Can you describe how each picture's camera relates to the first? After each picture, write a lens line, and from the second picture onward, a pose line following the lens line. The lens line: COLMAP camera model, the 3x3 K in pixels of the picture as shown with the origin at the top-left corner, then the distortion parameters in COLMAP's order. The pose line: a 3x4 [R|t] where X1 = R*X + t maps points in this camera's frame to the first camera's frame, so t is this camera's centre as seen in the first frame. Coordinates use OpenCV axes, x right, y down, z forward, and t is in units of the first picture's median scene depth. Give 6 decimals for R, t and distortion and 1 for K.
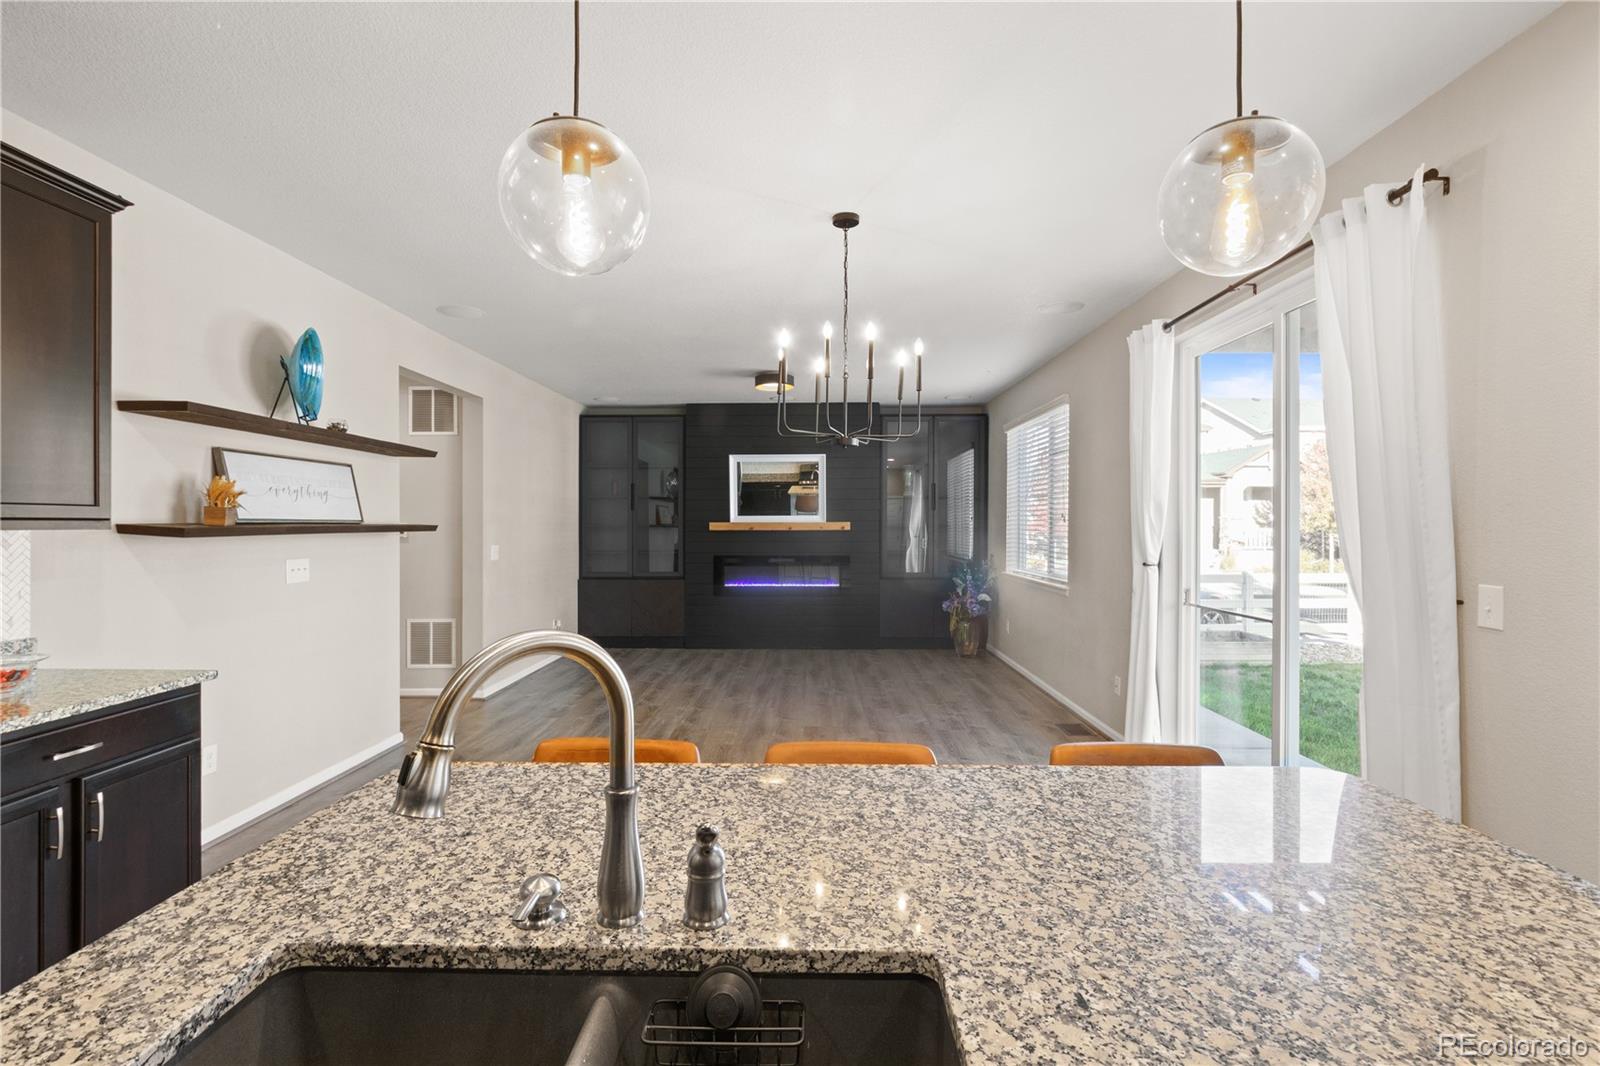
lens RADIAL K [[749.1, 0, 799.4], [0, 749.1, 527.1], [0, 0, 1]] dist [0.002282, -0.000193]
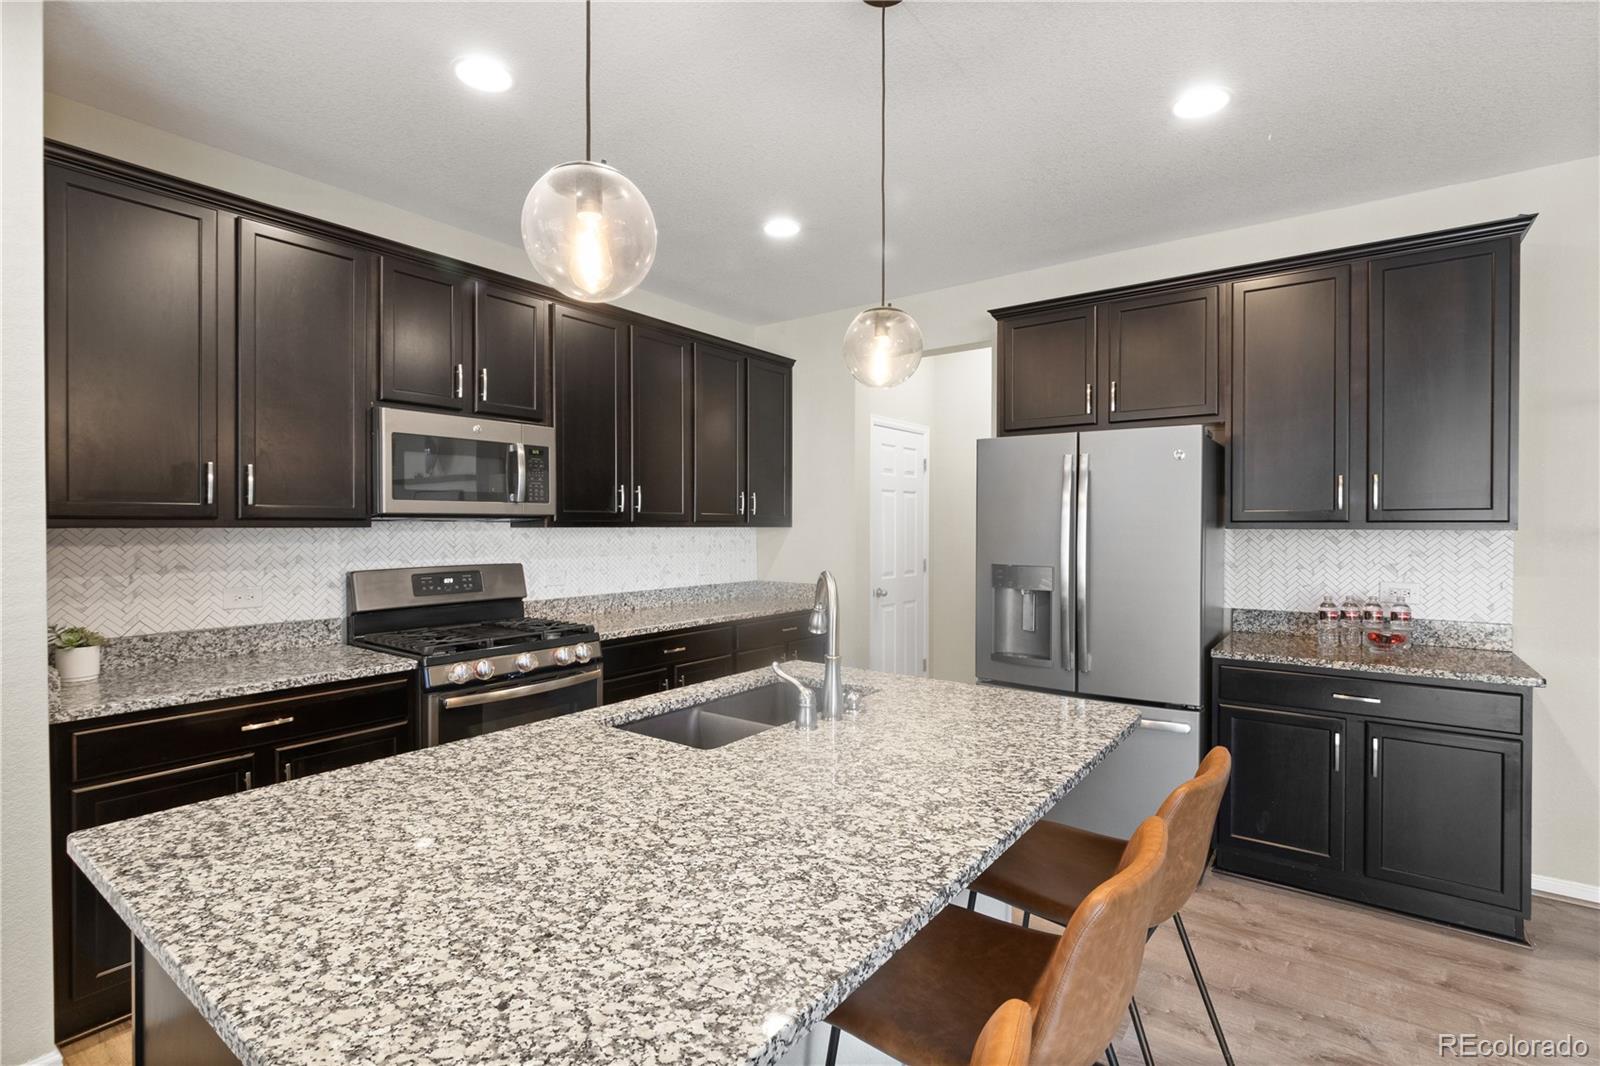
lens RADIAL K [[749.1, 0, 799.4], [0, 749.1, 527.1], [0, 0, 1]] dist [0.002282, -0.000193]
pose [[-0.582848, 0.000054, -0.812581, 1.050979], [-0.004279, 0.999986, 0.003135, -0.000957], [0.812570, 0.005304, -0.582840, 1.523258]]
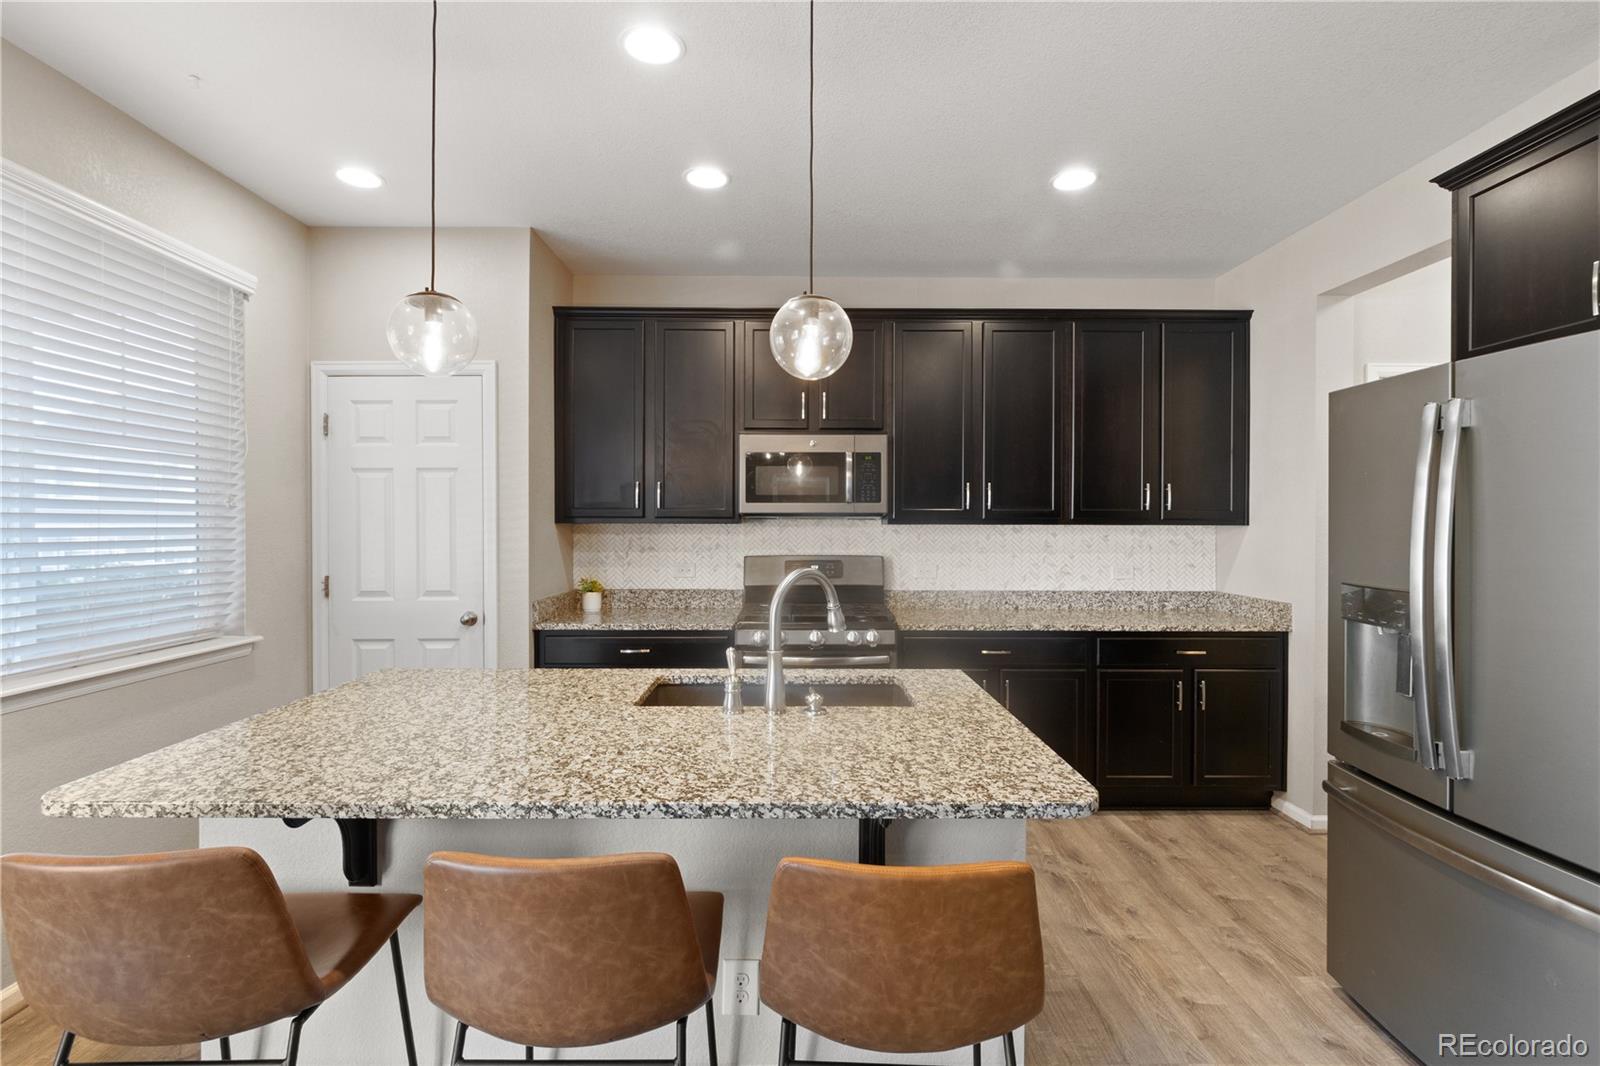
lens RADIAL K [[749.9, 0, 800.0], [0, 749.9, 533.0], [0, 0, 1]] dist [-0.004620, -0.001121]
pose [[-0.999628, -0.003795, -0.026999, -0.180828], [-0.004287, 0.999825, 0.018195, -0.006612], [0.026925, 0.018304, -0.999470, 2.208709]]
